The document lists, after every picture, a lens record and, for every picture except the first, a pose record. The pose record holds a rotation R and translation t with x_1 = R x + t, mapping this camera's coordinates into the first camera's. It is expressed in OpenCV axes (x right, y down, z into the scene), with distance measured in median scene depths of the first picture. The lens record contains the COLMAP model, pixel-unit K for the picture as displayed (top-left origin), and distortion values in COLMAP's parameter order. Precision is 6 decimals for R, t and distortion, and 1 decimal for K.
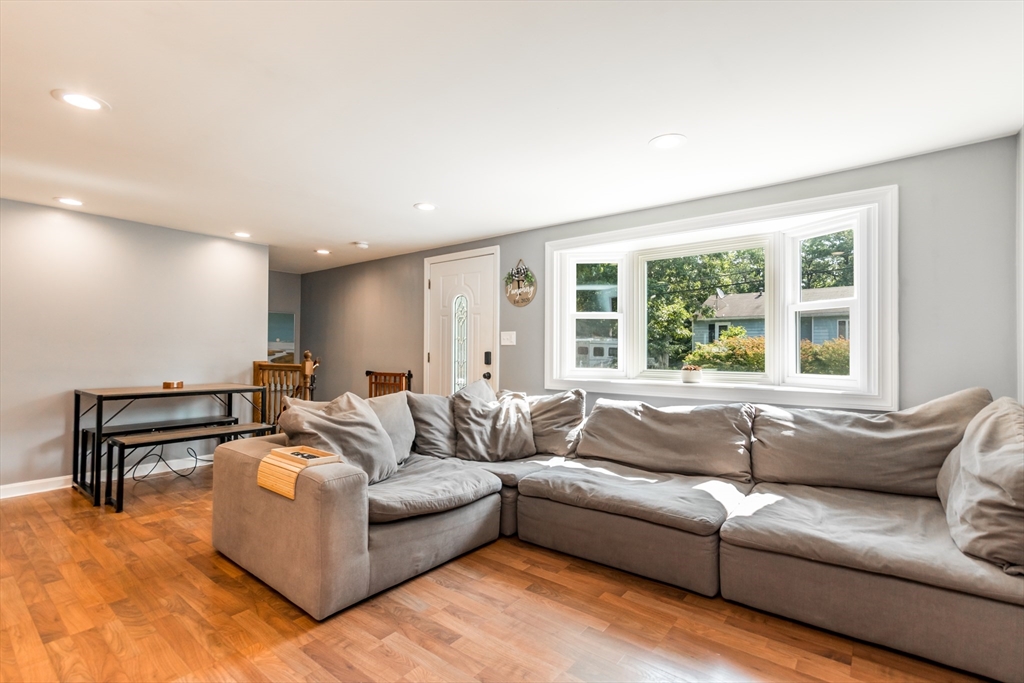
lens RADIAL K [[470.5, 0, 511.1], [0, 470.5, 346.4], [0, 0, 1]] dist [0.002643, -0.000489]
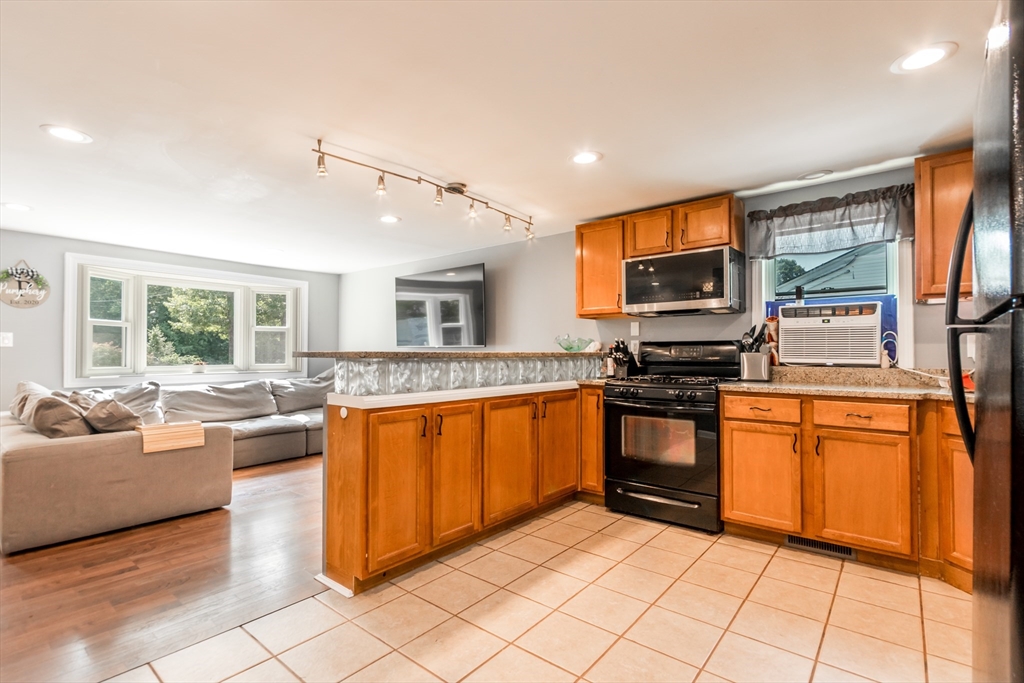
lens RADIAL K [[480.0, 0, 511.0], [0, 480.0, 345.7], [0, 0, 1]] dist [0.003308, 0.000171]
pose [[0.018434, 0.009659, 0.999783, -1.018353], [-0.010298, 0.999902, -0.009470, -0.006906], [-0.999777, -0.010121, 0.018532, -0.043522]]
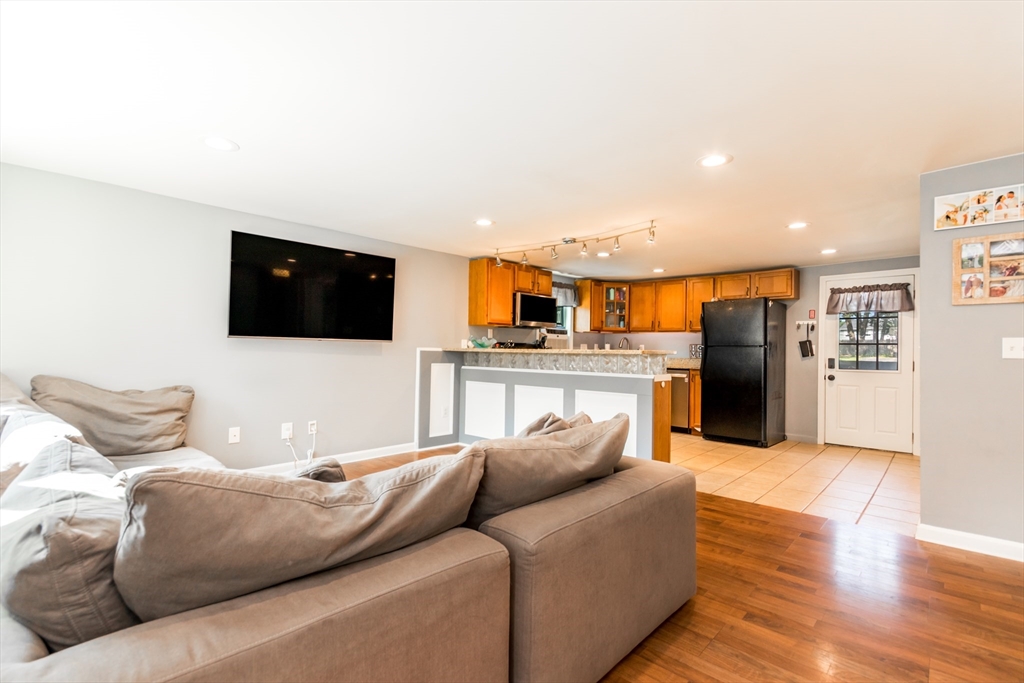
lens RADIAL K [[470.5, 0, 511.1], [0, 470.5, 346.4], [0, 0, 1]] dist [0.002643, -0.000489]
pose [[-0.996272, -0.017129, 0.084546, -0.238614], [-0.018635, 0.999681, -0.017055, 0.010341], [-0.084227, -0.018567, -0.996274, 1.158780]]
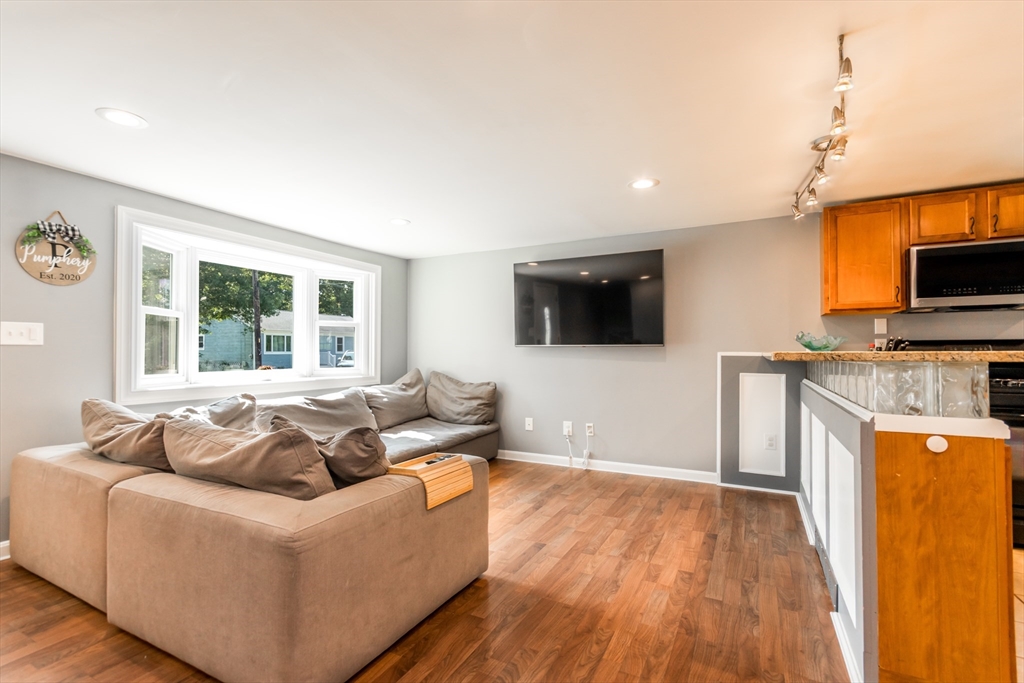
lens RADIAL K [[470.5, 0, 511.1], [0, 470.5, 346.4], [0, 0, 1]] dist [0.002643, -0.000489]
pose [[-0.189053, 0.008223, 0.981932, -0.762121], [-0.009301, 0.999905, -0.010164, -0.000835], [-0.981923, -0.011055, -0.188959, 0.542155]]
